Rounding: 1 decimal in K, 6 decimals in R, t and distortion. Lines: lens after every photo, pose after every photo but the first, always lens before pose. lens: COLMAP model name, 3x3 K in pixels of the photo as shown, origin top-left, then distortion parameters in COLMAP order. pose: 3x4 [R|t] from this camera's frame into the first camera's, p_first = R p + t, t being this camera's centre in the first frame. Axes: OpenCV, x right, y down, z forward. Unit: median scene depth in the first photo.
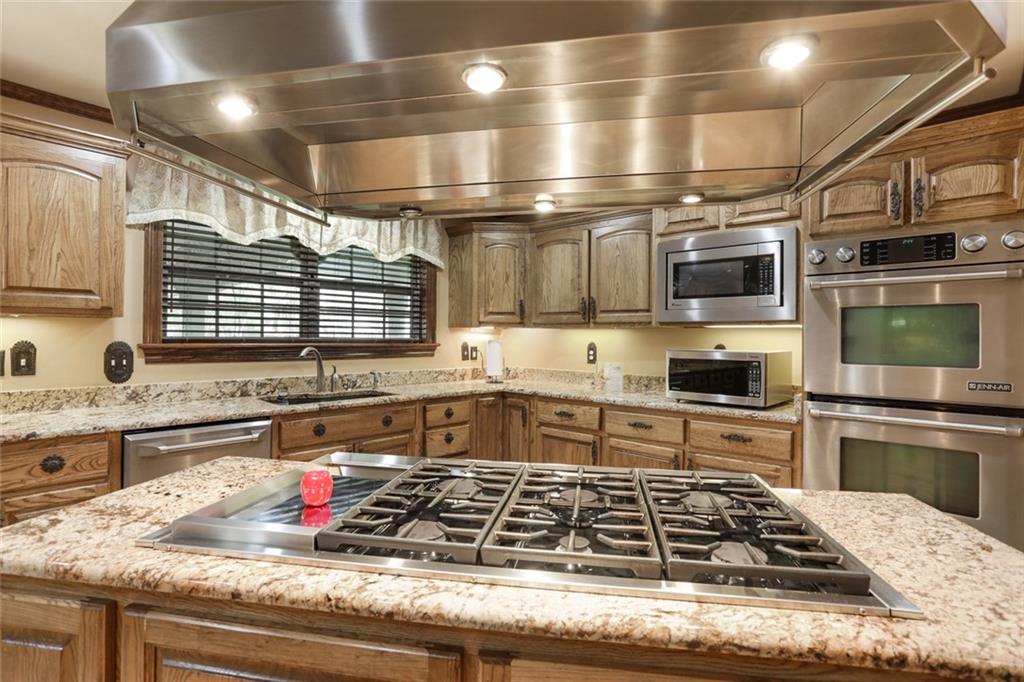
lens RADIAL K [[530.1, 0, 504.1], [0, 530.1, 334.9], [0, 0, 1]] dist [0.003675, 0.006056]
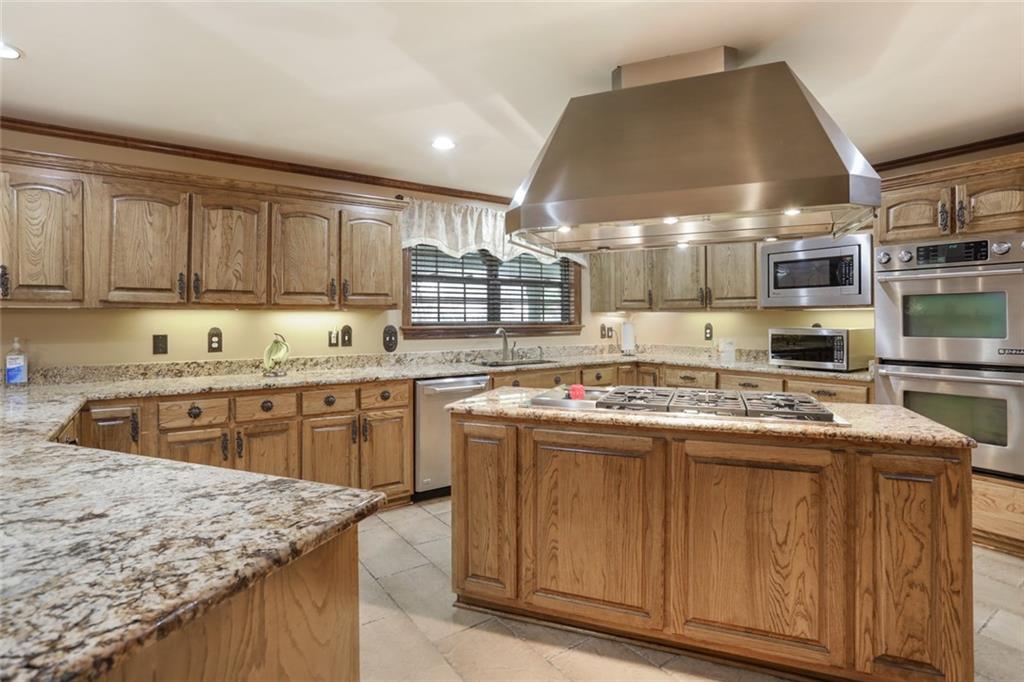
lens RADIAL K [[530.1, 0, 514.3], [0, 530.1, 316.6], [0, 0, 1]] dist [0.003675, 0.006056]
pose [[0.983761, -0.011551, -0.179112, -0.082777], [0.011298, 0.999933, -0.002435, -0.004083], [0.179128, 0.000372, 0.983826, -0.425067]]
